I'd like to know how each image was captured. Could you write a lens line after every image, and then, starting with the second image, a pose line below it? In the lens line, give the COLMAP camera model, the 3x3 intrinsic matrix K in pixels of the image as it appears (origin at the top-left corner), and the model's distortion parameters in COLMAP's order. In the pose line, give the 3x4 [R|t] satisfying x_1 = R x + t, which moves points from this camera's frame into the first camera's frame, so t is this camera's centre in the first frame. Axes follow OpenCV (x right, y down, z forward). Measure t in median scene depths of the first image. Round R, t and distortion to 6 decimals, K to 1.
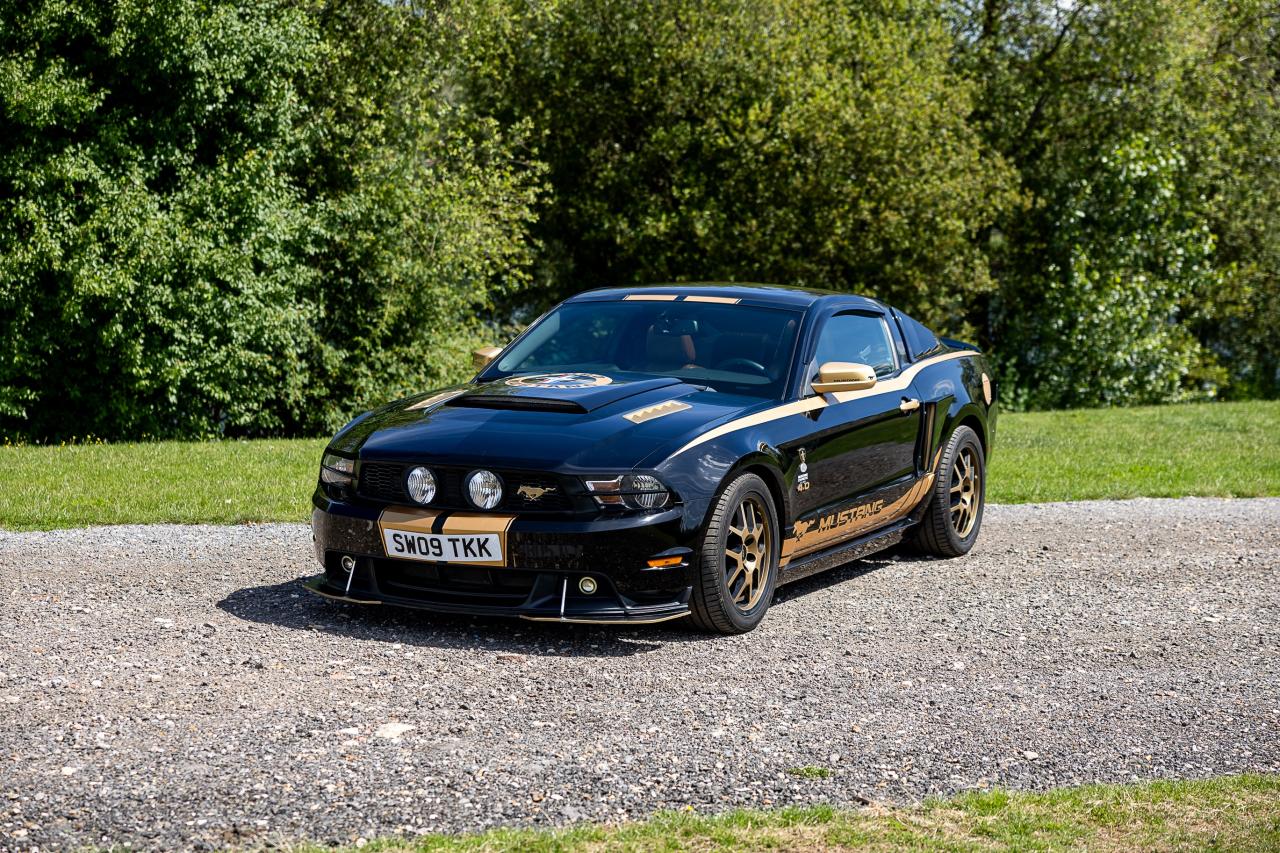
lens RADIAL K [[2594.1, 0, 646.4], [0, 2594.1, 422.8], [0, 0, 1]] dist [0.110665, 0.000000]
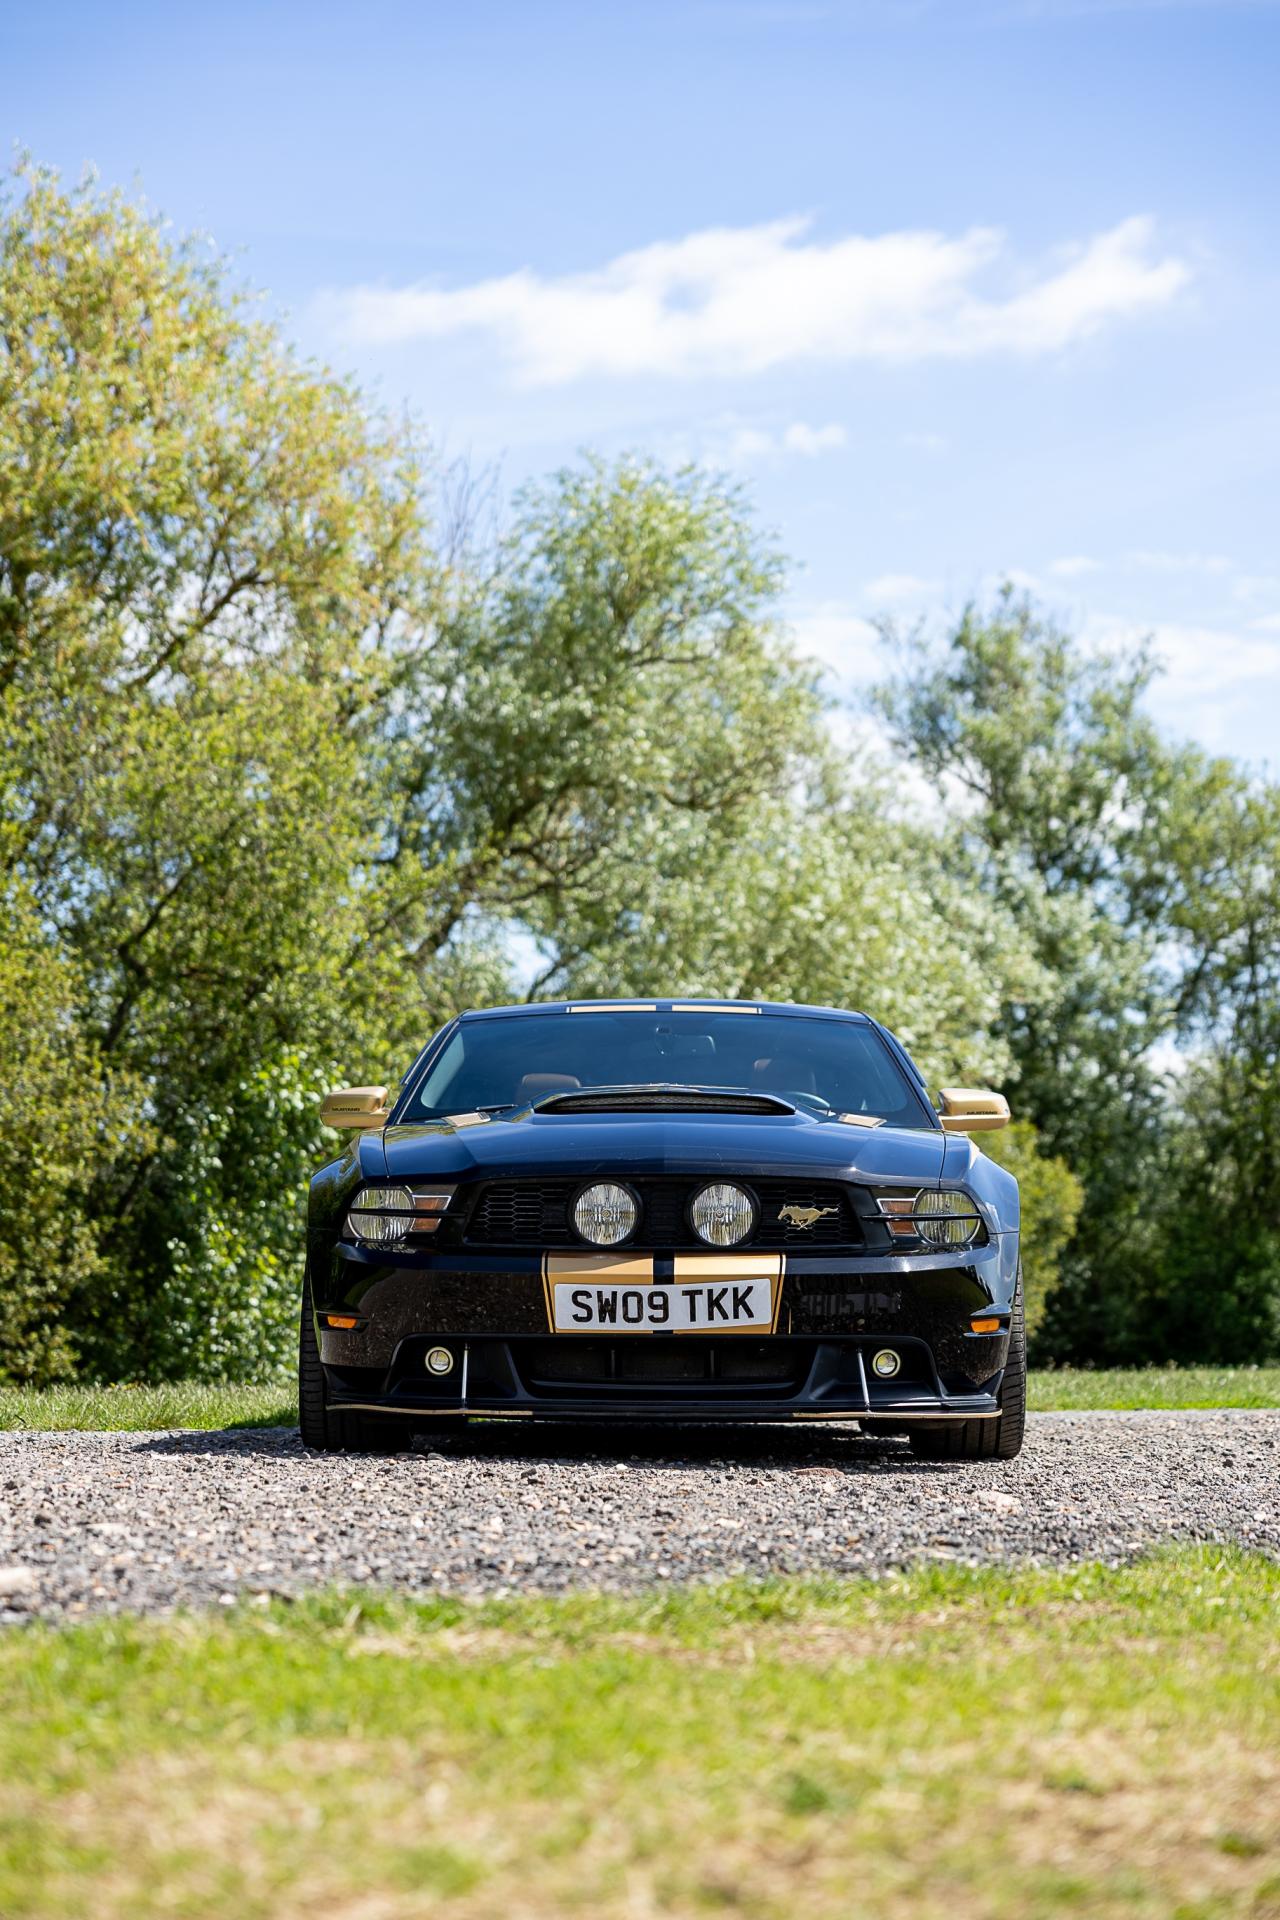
lens RADIAL K [[3826.9, 0, 665.2], [0, 3826.9, 1181.6], [0, 0, 1]] dist [-0.177764, 0.000000]
pose [[0.899012, 0.006755, 0.437873, -0.220010], [0.047041, 0.992606, -0.111893, 0.055392], [-0.435391, 0.121191, 0.892047, 0.088436]]
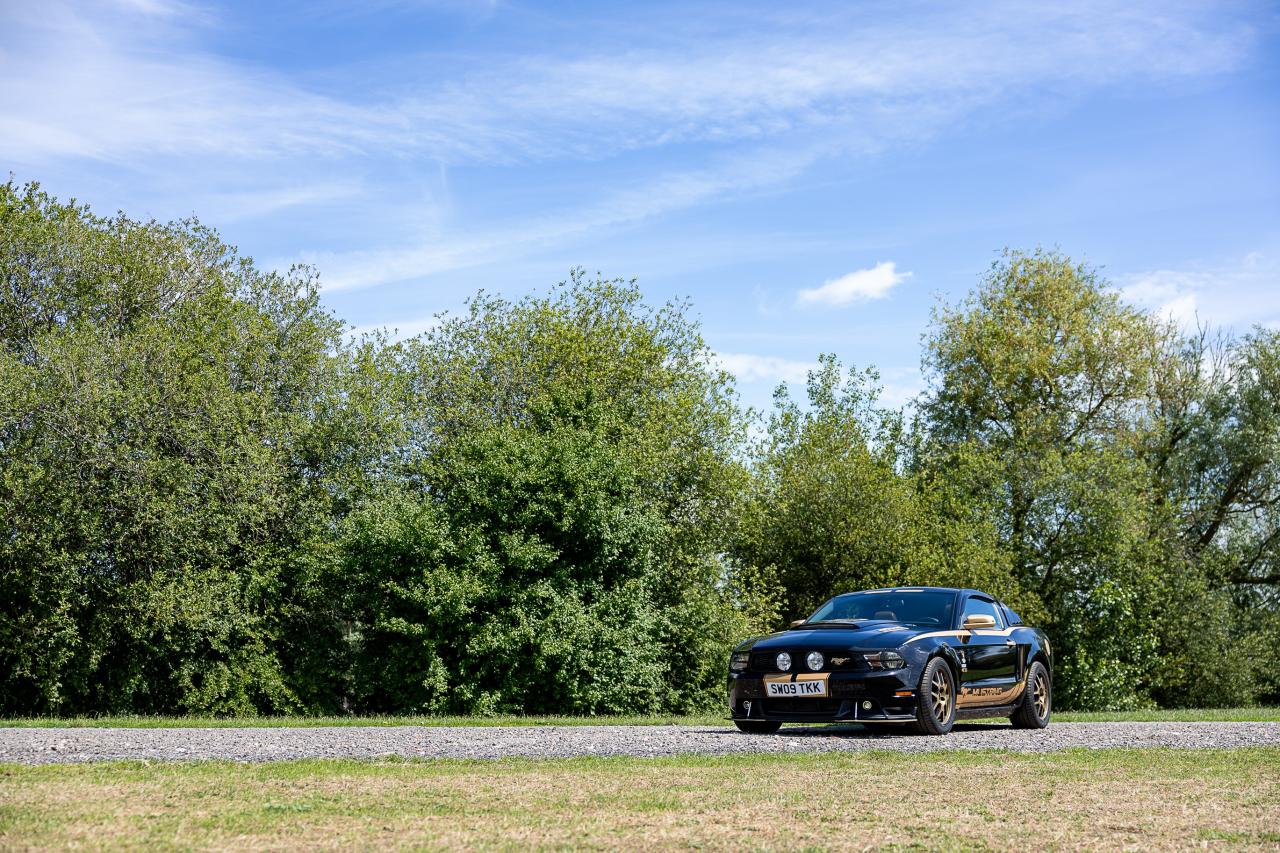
lens RADIAL K [[1595.0, 0, 628.4], [0, 1595.0, 438.4], [0, 0, 1]] dist [0.024970, 0.000000]
pose [[0.994667, -0.035139, -0.096970, -0.037567], [0.010632, 0.970097, -0.242483, 0.075666], [0.102591, 0.240159, 0.965297, -0.144384]]
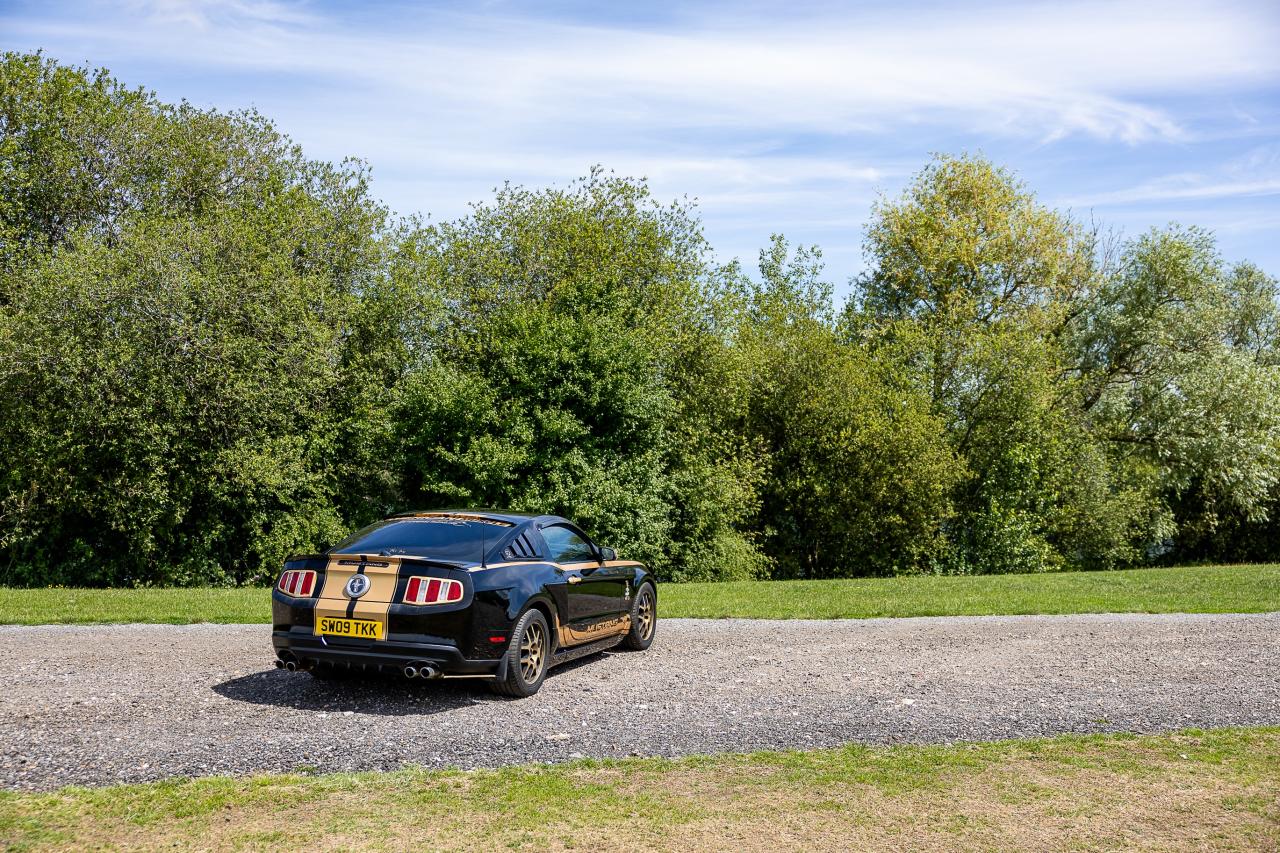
lens RADIAL K [[1294.0, 0, 631.7], [0, 1294.0, 434.9], [0, 0, 1]] dist [0.025145, 0.000000]
pose [[0.999352, 0.004046, -0.035770, -0.123103], [-0.008045, 0.993631, -0.112392, 0.004522], [0.035088, 0.112607, 0.993020, -0.085179]]
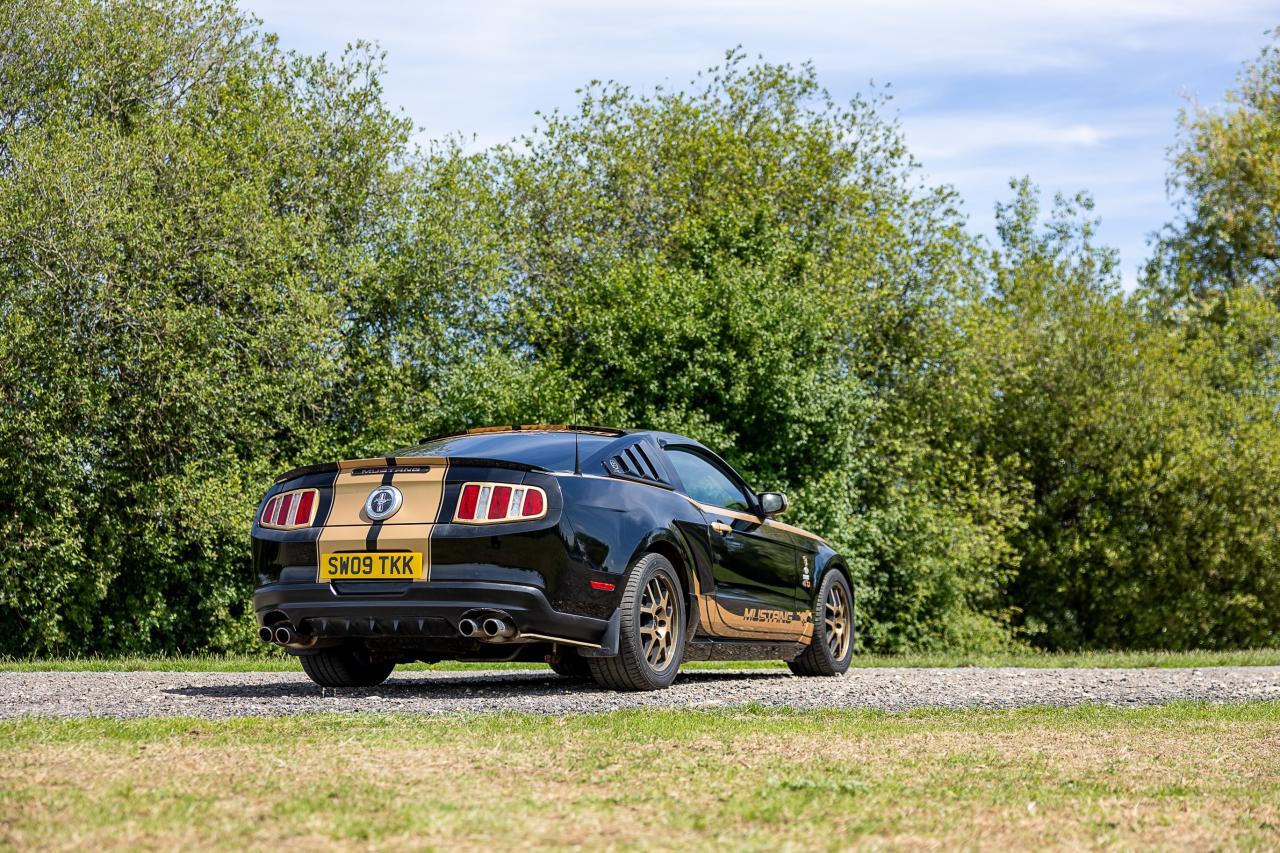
lens RADIAL K [[2066.7, 0, 629.9], [0, 2066.7, 428.3], [0, 0, 1]] dist [0.048263, 0.000000]
pose [[0.992499, -0.035509, -0.116980, -0.125171], [0.013108, 0.982281, -0.186953, 0.073793], [0.121545, 0.184018, 0.975379, -0.080578]]
